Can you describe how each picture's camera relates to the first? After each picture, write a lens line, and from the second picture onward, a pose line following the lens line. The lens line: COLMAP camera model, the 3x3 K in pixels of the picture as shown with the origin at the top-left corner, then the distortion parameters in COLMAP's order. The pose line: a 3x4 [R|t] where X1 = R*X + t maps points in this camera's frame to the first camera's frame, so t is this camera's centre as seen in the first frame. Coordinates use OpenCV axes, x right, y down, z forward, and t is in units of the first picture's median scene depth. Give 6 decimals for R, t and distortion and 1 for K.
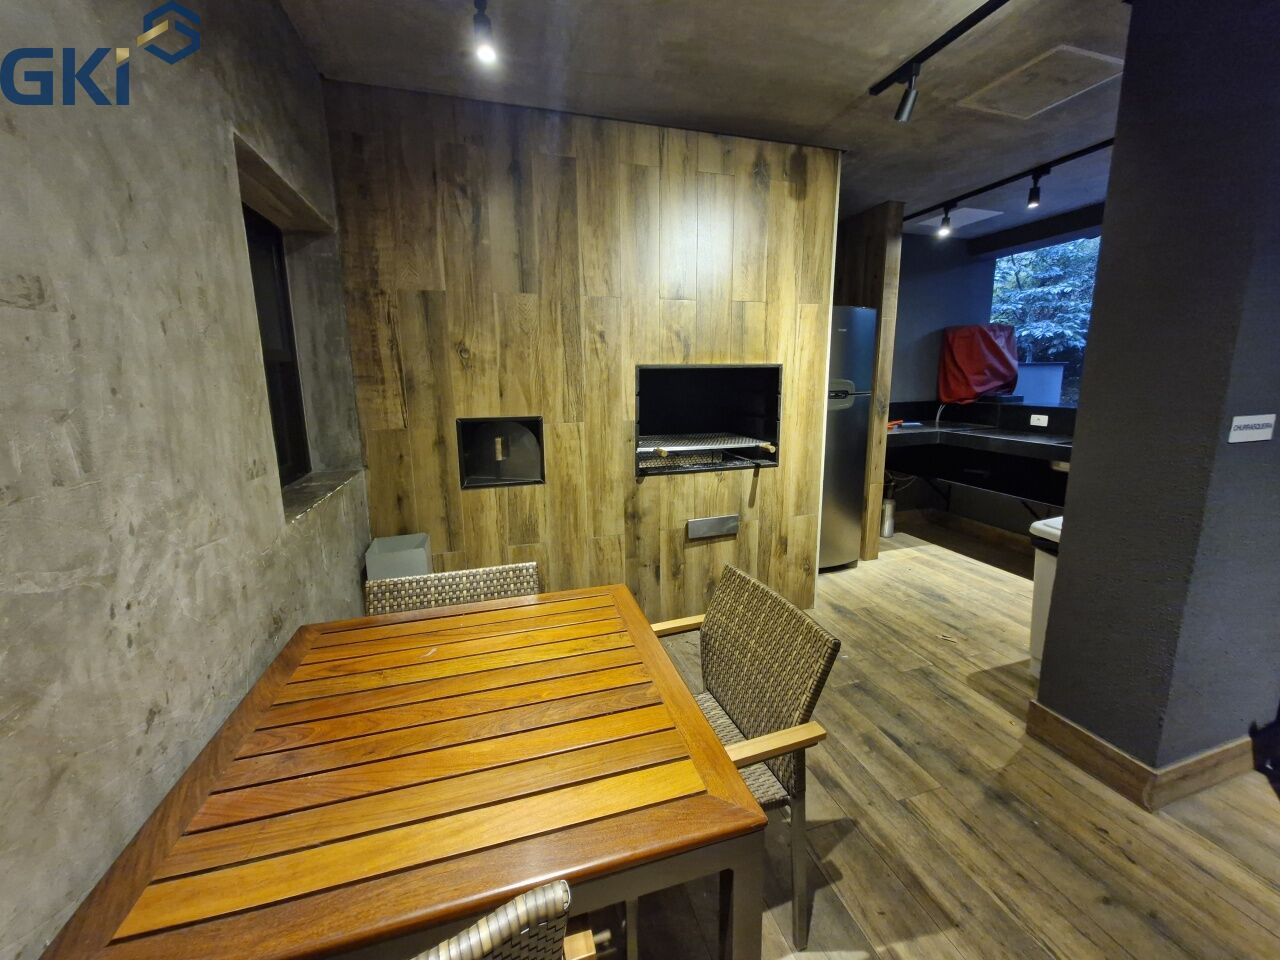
lens RADIAL K [[514.4, 0, 641.3], [0, 514.4, 471.3], [0, 0, 1]] dist [-0.001201, -0.000245]
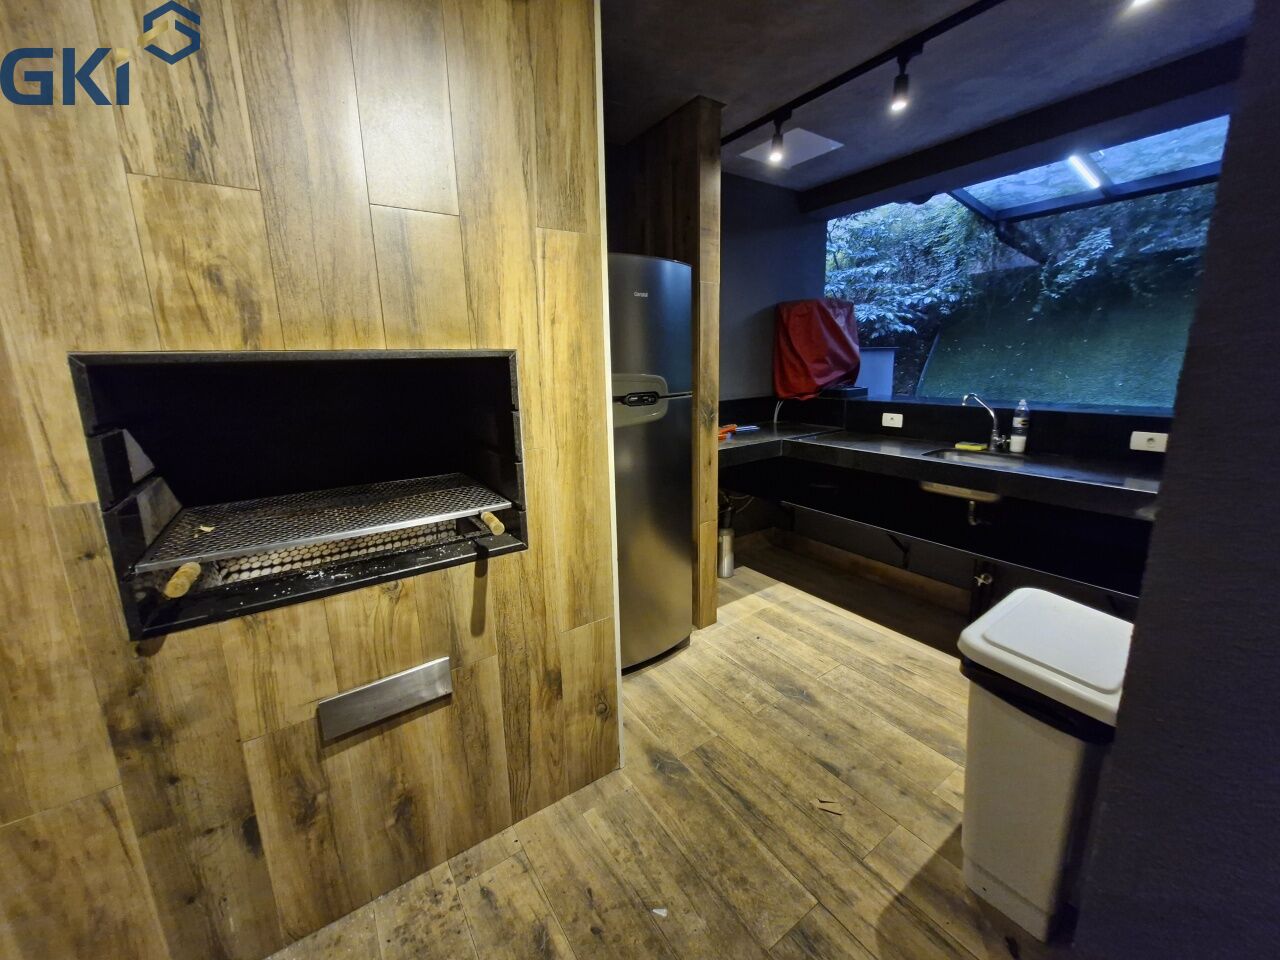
lens RADIAL K [[514.4, 0, 641.3], [0, 514.4, 471.3], [0, 0, 1]] dist [-0.001201, -0.000245]
pose [[0.956740, -0.070620, 0.282245, 0.212223], [0.063968, 0.997415, 0.032728, -0.087371], [-0.283827, -0.013258, 0.958784, 0.425454]]
